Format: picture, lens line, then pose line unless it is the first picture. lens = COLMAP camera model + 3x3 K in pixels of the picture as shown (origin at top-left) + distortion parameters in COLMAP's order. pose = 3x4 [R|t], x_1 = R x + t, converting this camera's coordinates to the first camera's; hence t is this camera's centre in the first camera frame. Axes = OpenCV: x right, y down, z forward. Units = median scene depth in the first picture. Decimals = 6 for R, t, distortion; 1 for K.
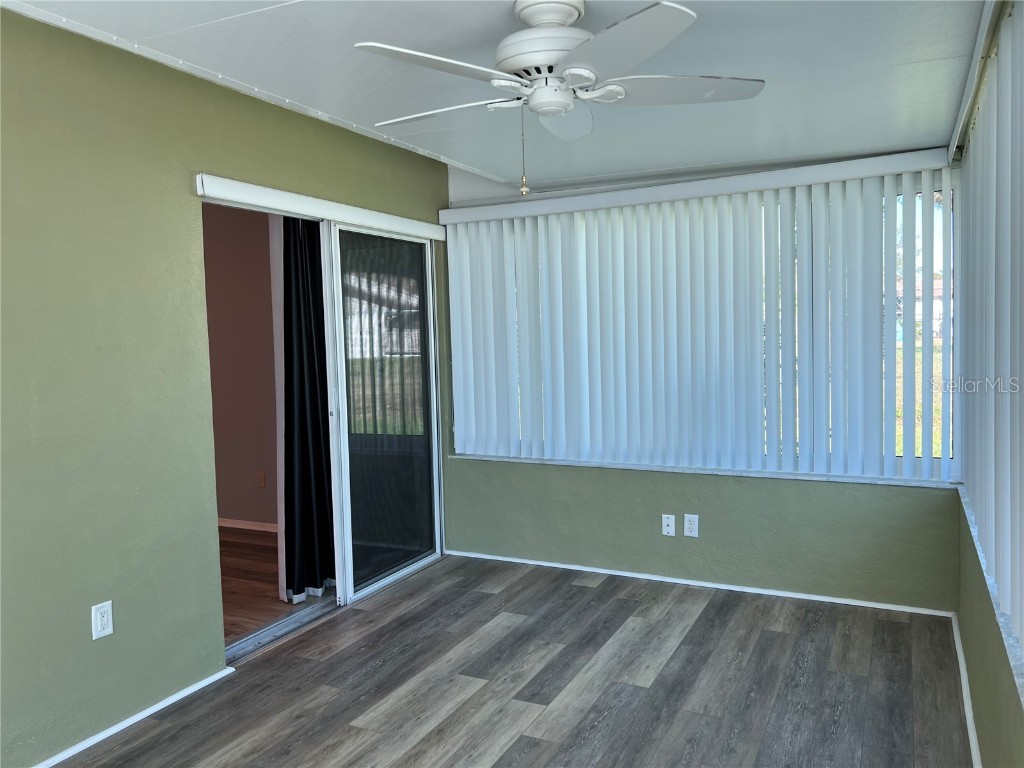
lens RADIAL K [[773.9, 0, 505.6], [0, 773.9, 387.2], [0, 0, 1]] dist [0.064024, -0.069319]
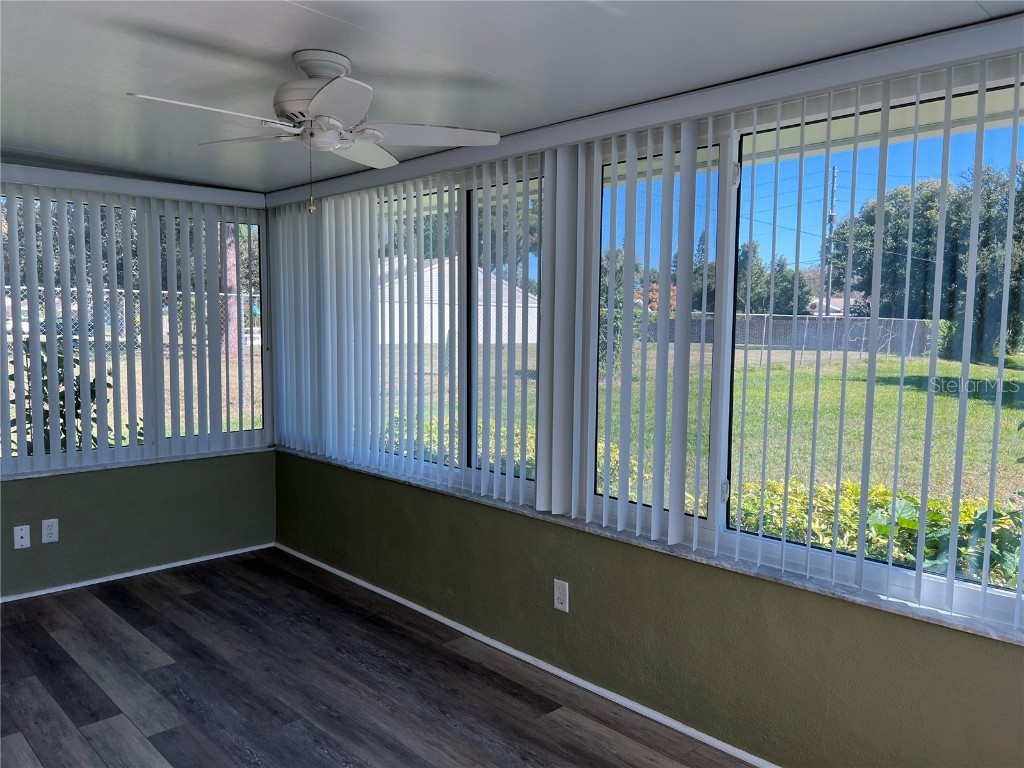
lens RADIAL K [[773.9, 0, 505.6], [0, 773.9, 387.2], [0, 0, 1]] dist [0.064024, -0.069319]
pose [[0.325213, -0.043796, 0.944626, -0.605090], [0.041627, 0.998622, 0.031969, -0.007600], [-0.944724, 0.028925, 0.326588, 0.189338]]
